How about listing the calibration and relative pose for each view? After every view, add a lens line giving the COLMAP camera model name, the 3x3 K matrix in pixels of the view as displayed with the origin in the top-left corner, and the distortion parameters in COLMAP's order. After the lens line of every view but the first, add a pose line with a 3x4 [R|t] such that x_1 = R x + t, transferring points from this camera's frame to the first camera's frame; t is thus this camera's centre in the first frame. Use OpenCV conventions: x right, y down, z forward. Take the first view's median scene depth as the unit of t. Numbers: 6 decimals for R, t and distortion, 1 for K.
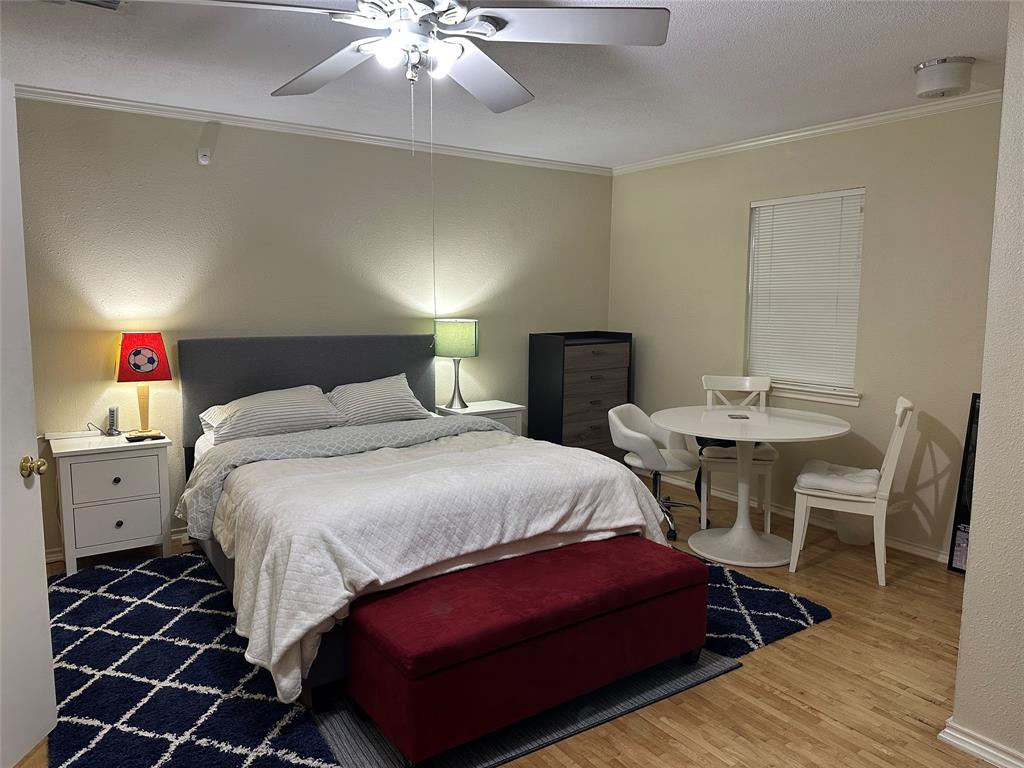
lens RADIAL K [[723.6, 0, 511.4], [0, 723.6, 381.2], [0, 0, 1]] dist [0.040952, -0.005458]
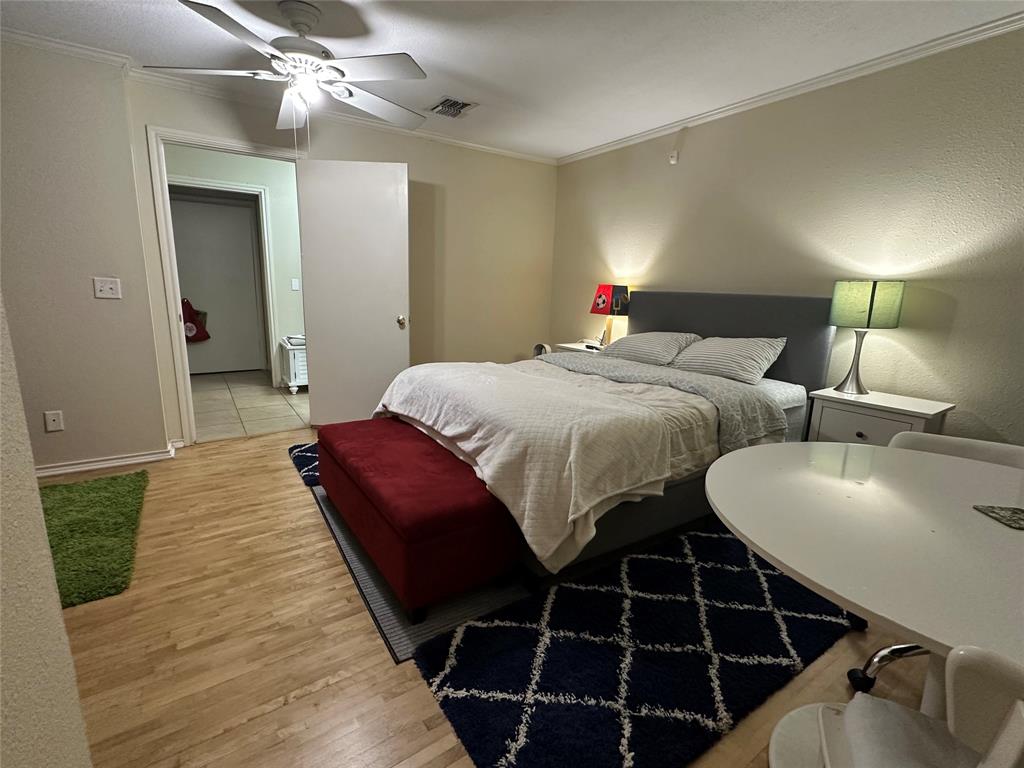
lens RADIAL K [[469.7, 0, 511.8], [0, 469.7, 384.5], [0, 0, 1]] dist [-0.001904, -0.000285]
pose [[-0.009241, 0.200574, -0.979635, 0.551373], [-0.140816, 0.969653, 0.199858, -0.028558], [0.989993, 0.139795, 0.019284, 0.769332]]
